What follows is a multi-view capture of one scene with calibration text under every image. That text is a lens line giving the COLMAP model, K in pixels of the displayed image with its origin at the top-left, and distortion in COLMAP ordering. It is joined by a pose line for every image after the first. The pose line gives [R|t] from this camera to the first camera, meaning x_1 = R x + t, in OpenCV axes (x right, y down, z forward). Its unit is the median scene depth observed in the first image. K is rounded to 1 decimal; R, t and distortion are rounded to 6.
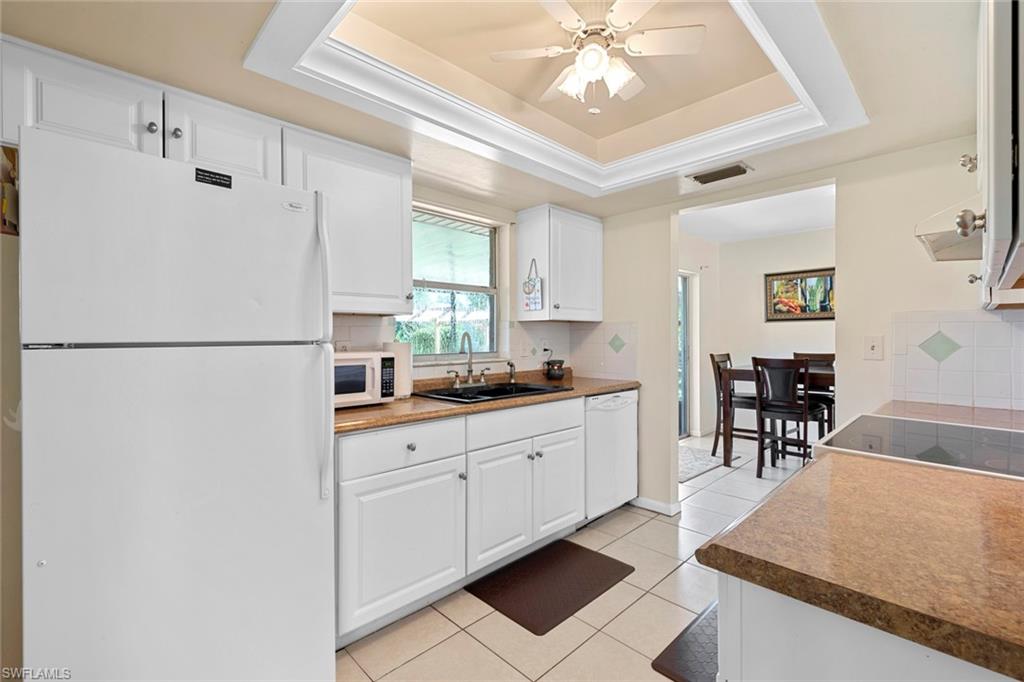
lens RADIAL K [[445.4, 0, 507.1], [0, 445.4, 339.2], [0, 0, 1]] dist [0.008657, 0.001191]
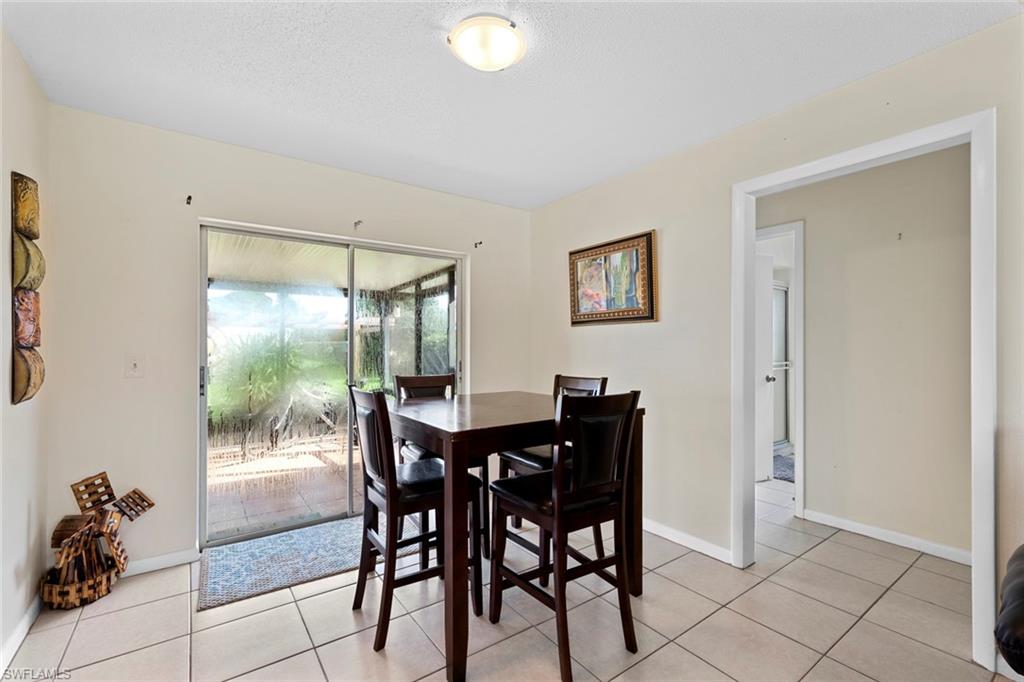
lens RADIAL K [[445.4, 0, 509.9], [0, 445.4, 341.1], [0, 0, 1]] dist [0.008657, 0.001191]
pose [[0.991497, 0.000141, -0.130130, 0.996743], [-0.002016, 0.999896, -0.014276, -0.011081], [0.130114, 0.014417, 0.991394, 0.607467]]
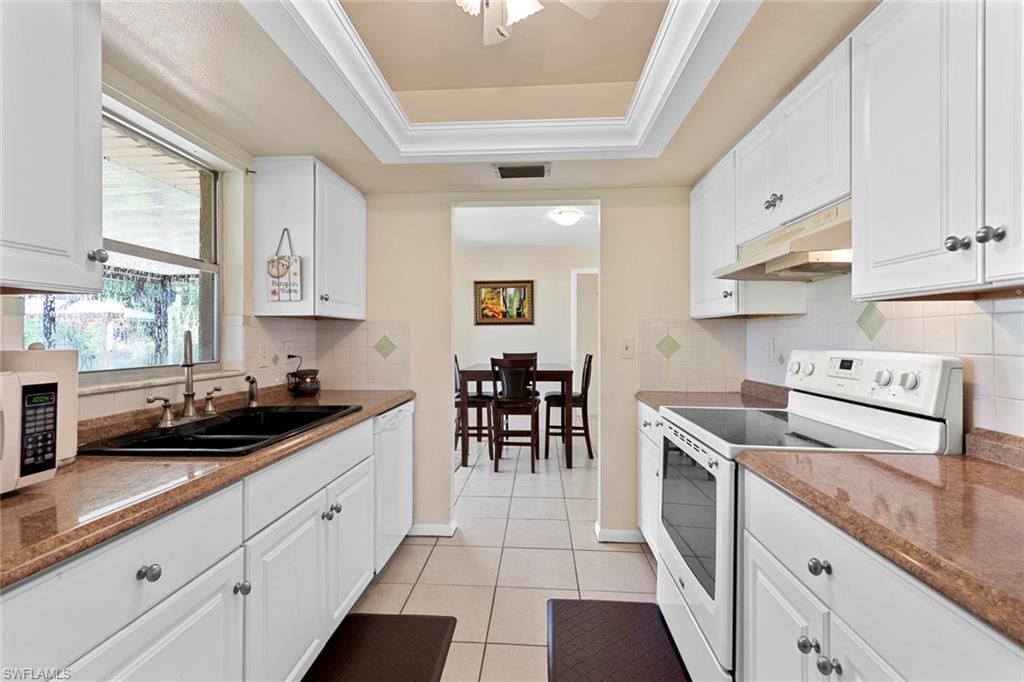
lens RADIAL K [[445.4, 0, 508.0], [0, 445.4, 336.5], [0, 0, 1]] dist [0.008657, 0.001191]
pose [[0.744682, 0.004509, 0.667404, -0.150949], [0.002308, 0.999954, -0.009331, -0.001072], [-0.667415, 0.008489, 0.744638, 0.237451]]
